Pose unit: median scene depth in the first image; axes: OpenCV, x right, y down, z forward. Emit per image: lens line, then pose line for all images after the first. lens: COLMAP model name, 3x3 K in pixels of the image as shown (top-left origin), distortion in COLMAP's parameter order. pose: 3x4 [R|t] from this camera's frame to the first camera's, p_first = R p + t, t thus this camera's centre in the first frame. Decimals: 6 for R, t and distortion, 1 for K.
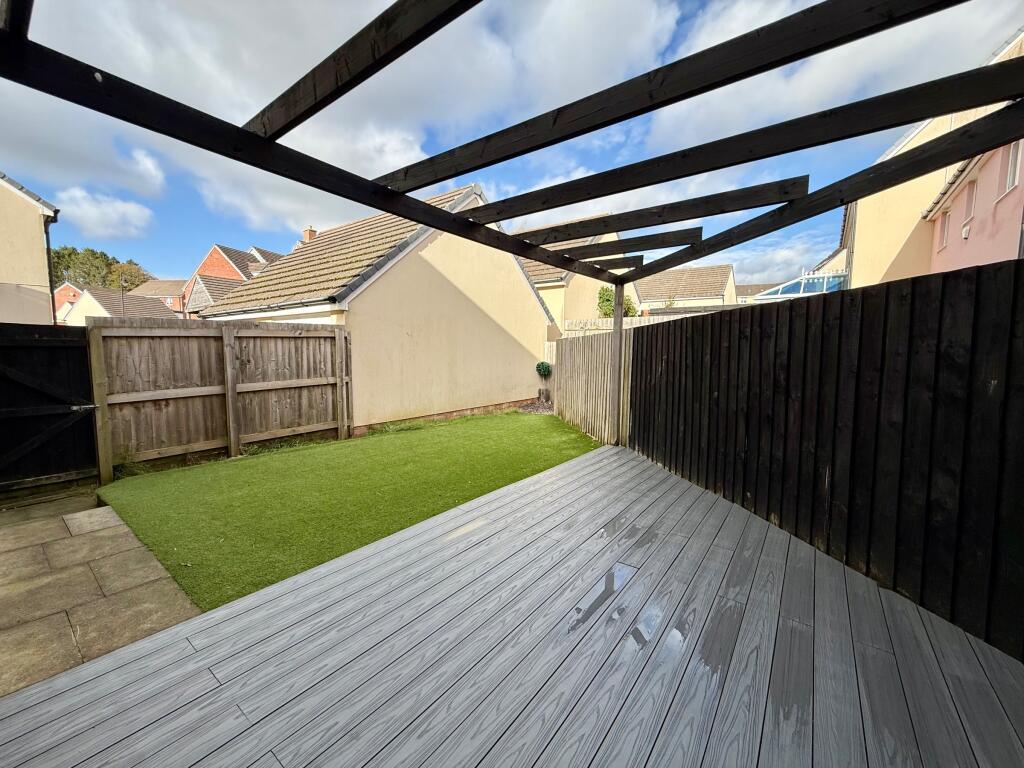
lens RADIAL K [[407.5, 0, 506.0], [0, 407.5, 383.1], [0, 0, 1]] dist [-0.000037, 0.000604]
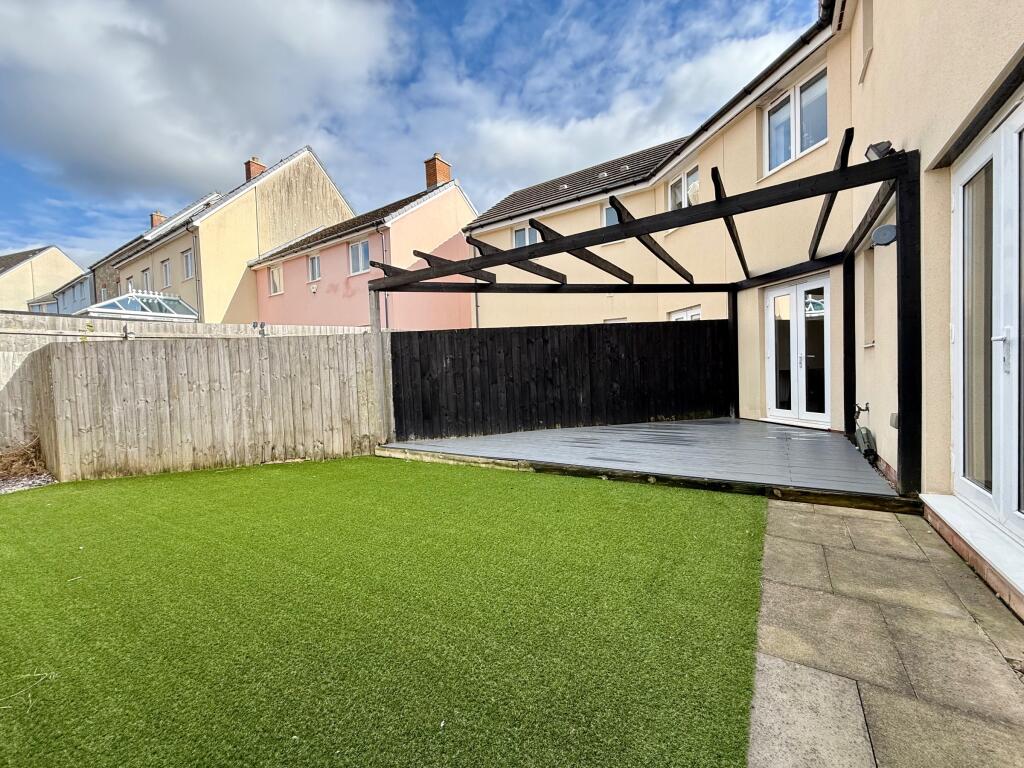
lens RADIAL K [[407.5, 0, 506.4], [0, 407.5, 382.8], [0, 0, 1]] dist [-0.000037, 0.000604]
pose [[-0.069134, -0.039480, 0.996826, -1.710830], [0.114839, 0.992259, 0.047264, -0.033663], [-0.990975, 0.117742, -0.064065, 1.595014]]
